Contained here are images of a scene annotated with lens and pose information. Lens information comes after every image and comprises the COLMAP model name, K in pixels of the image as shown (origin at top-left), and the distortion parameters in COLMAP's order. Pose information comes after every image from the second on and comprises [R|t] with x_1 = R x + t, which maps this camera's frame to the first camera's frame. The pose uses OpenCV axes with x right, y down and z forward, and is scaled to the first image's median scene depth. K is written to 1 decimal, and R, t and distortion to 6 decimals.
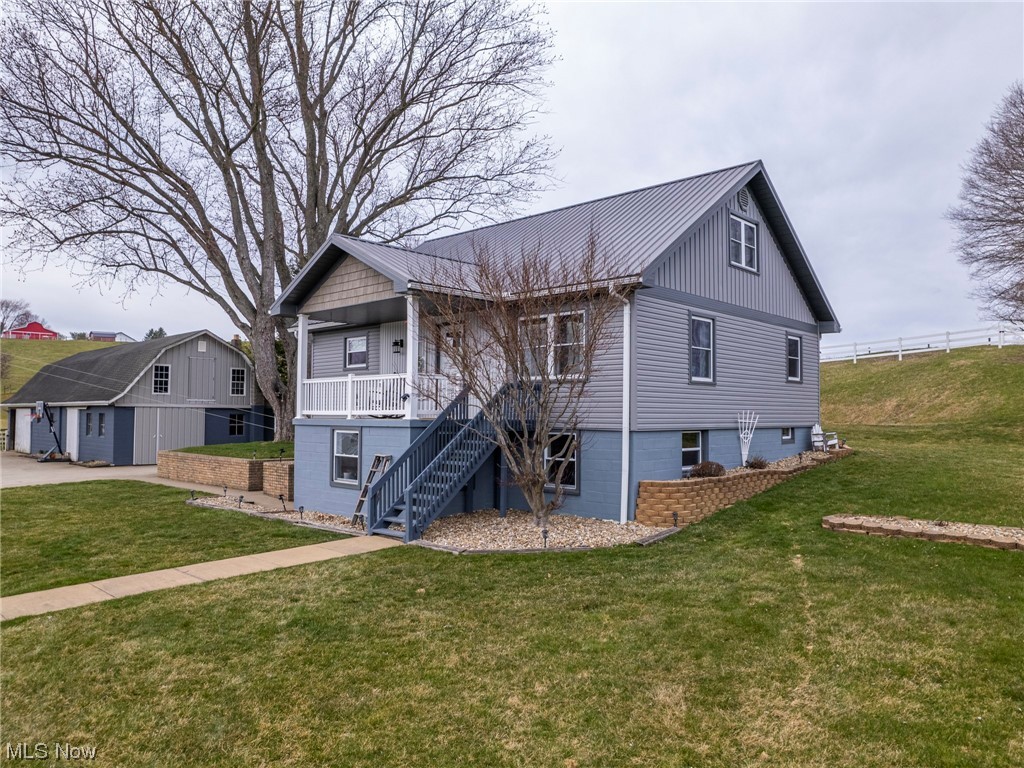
lens RADIAL K [[743.1, 0, 520.1], [0, 743.1, 386.5], [0, 0, 1]] dist [-0.085467, 0.071393]
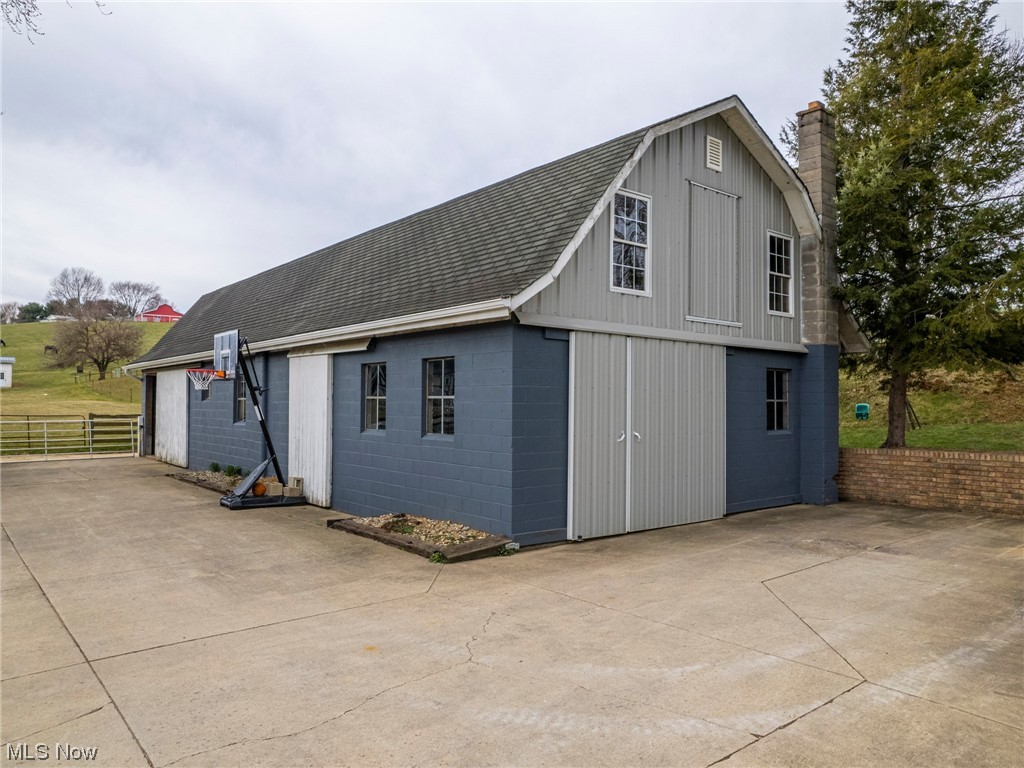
lens RADIAL K [[743.1, 0, 520.1], [0, 743.1, 386.5], [0, 0, 1]] dist [-0.085467, 0.071393]
pose [[0.990848, -0.003117, -0.134949, -0.519159], [0.005396, 0.999849, 0.016528, 0.044844], [0.134877, -0.017105, 0.990715, 0.732456]]
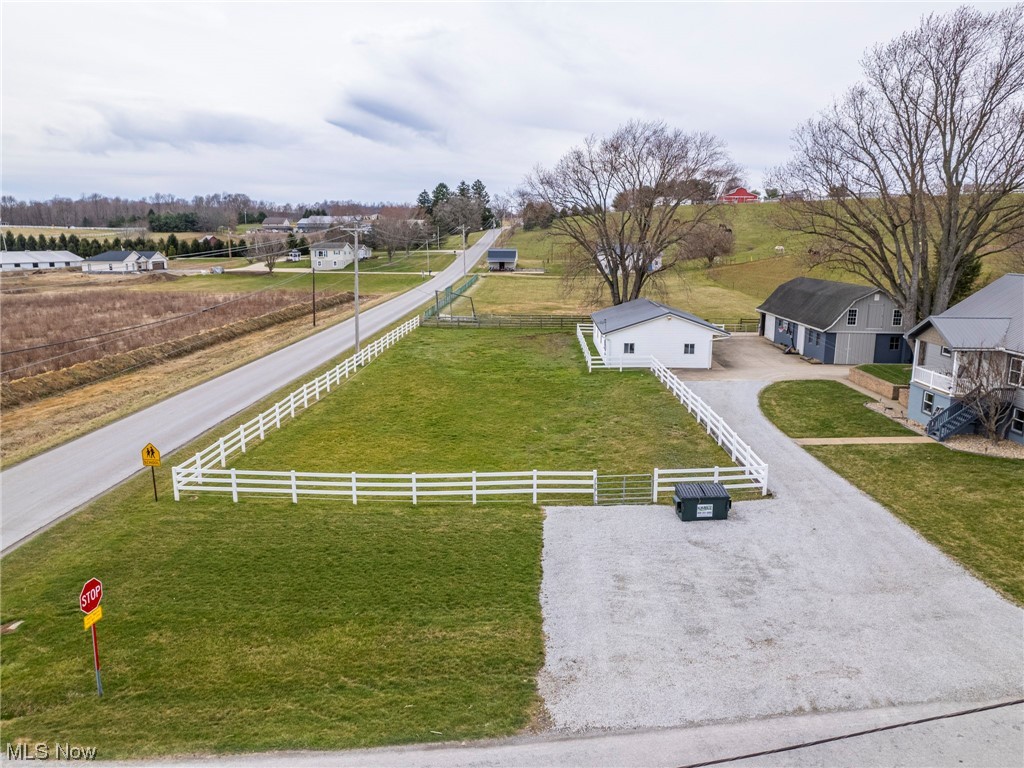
lens RADIAL K [[743.1, 0, 520.1], [0, 743.1, 386.5], [0, 0, 1]] dist [-0.085467, 0.071393]
pose [[0.654926, 0.146328, -0.741390, 0.337498], [0.024125, 0.976525, 0.214048, -0.257343], [0.755308, -0.158072, 0.636022, -0.799102]]
